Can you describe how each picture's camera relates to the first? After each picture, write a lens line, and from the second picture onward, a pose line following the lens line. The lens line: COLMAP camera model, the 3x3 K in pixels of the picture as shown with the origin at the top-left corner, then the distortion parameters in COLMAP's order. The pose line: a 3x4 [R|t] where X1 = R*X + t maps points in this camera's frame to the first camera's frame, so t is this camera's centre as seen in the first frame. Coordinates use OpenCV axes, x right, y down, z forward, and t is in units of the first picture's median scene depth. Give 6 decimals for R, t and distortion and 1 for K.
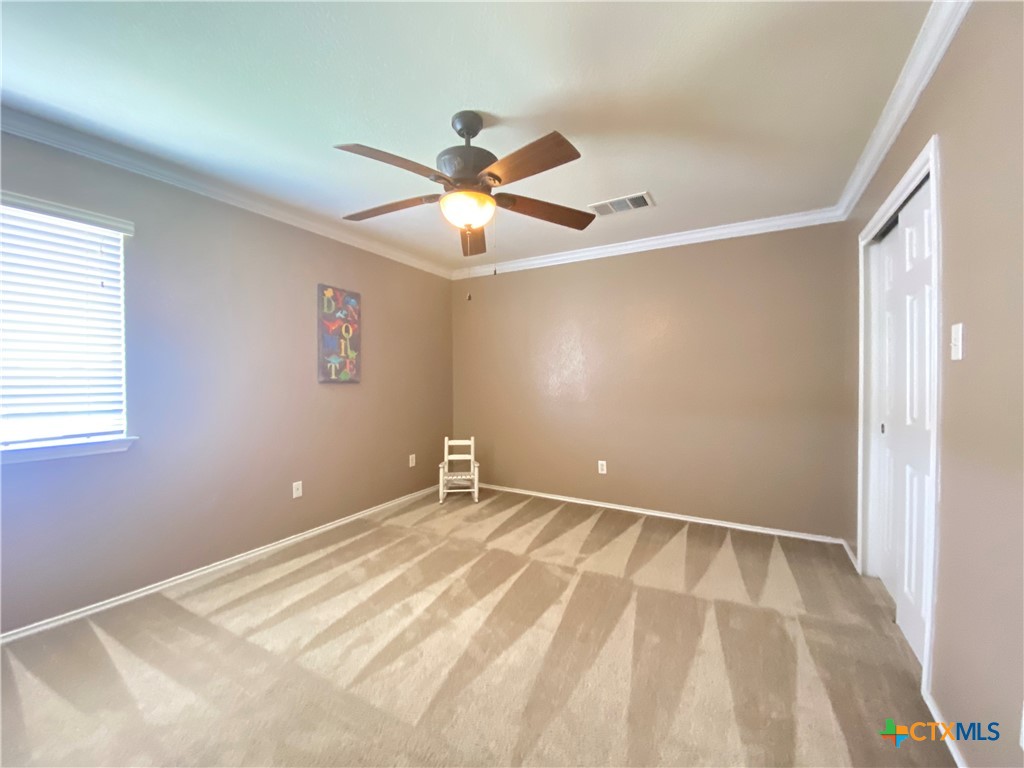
lens RADIAL K [[414.1, 0, 508.8], [0, 414.1, 384.1], [0, 0, 1]] dist [0.057401, -0.040881]
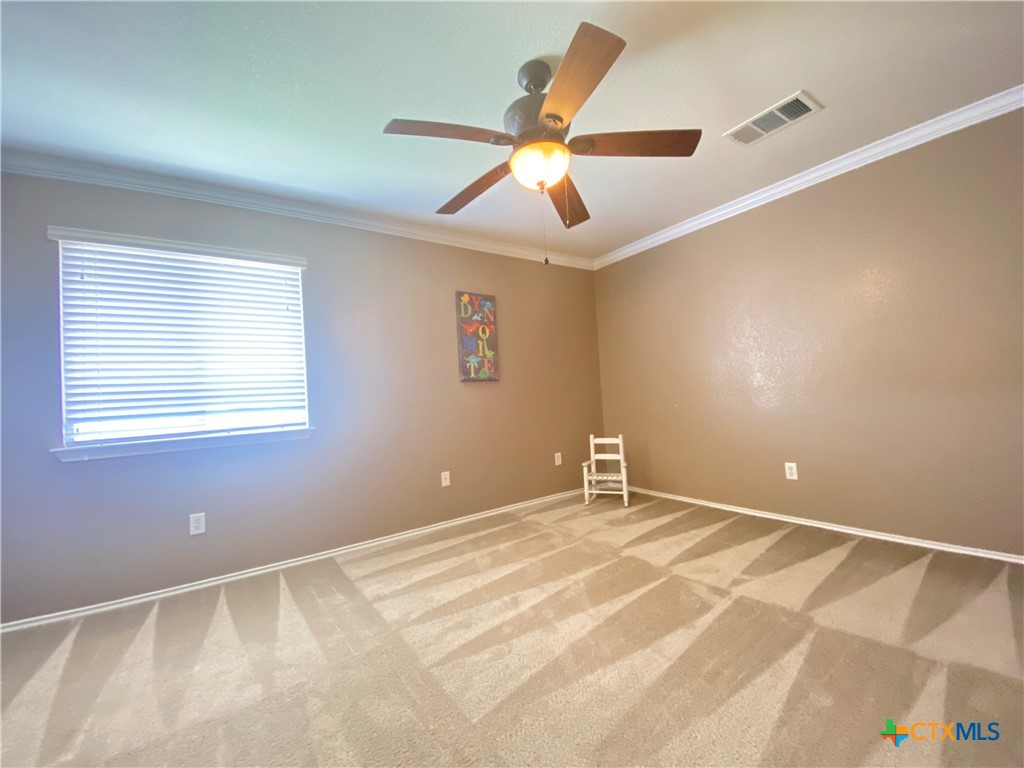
lens RADIAL K [[414.1, 0, 508.8], [0, 414.1, 384.1], [0, 0, 1]] dist [0.057401, -0.040881]
pose [[0.901351, -0.063731, -0.428374, 0.145729], [0.052224, 0.997890, -0.038575, 0.062587], [0.429929, 0.012398, 0.902778, 0.106371]]
